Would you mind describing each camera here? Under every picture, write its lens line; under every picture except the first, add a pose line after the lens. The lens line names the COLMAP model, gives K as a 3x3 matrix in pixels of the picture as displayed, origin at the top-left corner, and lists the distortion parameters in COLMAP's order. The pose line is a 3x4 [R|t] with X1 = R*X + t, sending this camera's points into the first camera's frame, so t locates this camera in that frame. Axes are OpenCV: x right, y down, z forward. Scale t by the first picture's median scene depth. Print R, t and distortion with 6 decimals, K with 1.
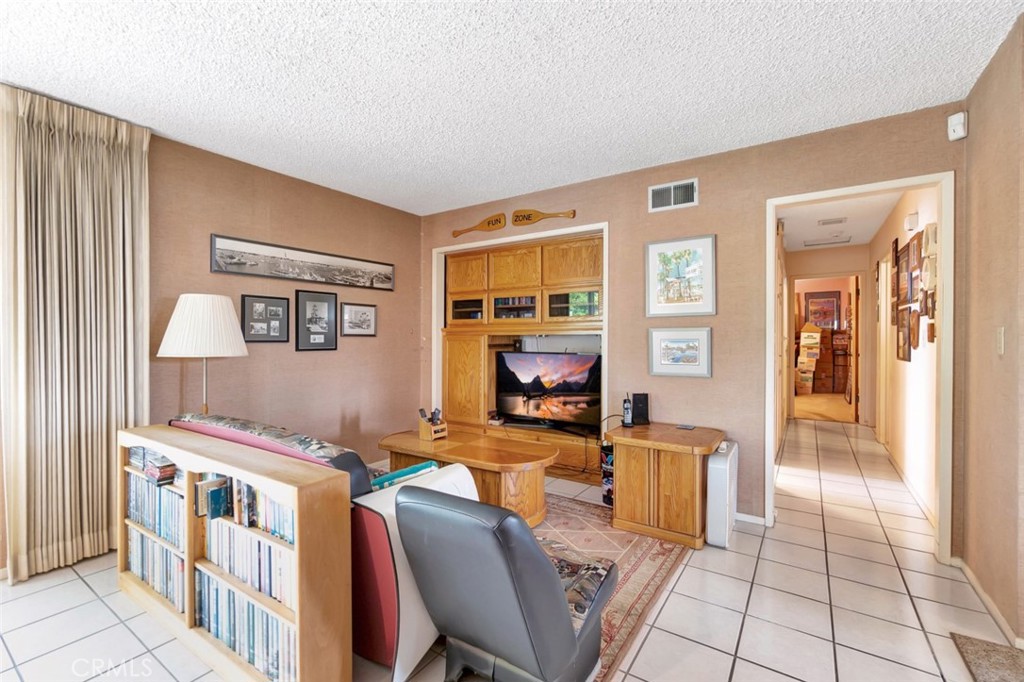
lens RADIAL K [[443.0, 0, 502.7], [0, 443.0, 337.1], [0, 0, 1]] dist [-0.007892, 0.000892]
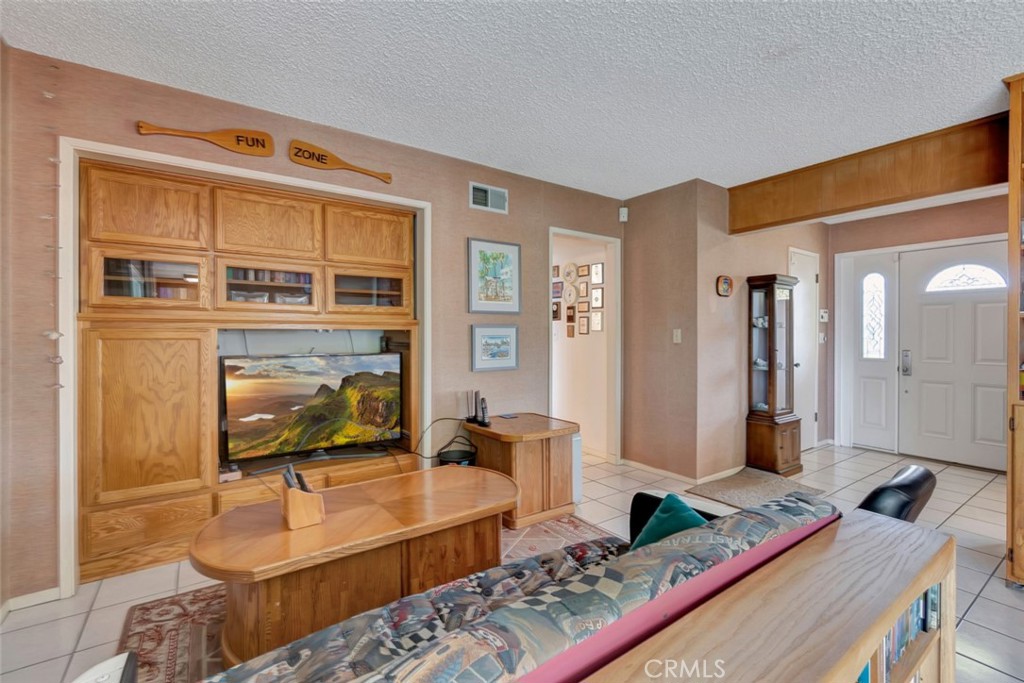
lens RADIAL K [[443.0, 0, 502.7], [0, 443.0, 337.6], [0, 0, 1]] dist [-0.007892, 0.000892]
pose [[0.363692, 0.001807, 0.931518, -0.511182], [0.002457, 0.999993, -0.002899, 0.011247], [-0.931516, 0.003344, 0.363685, 0.522434]]
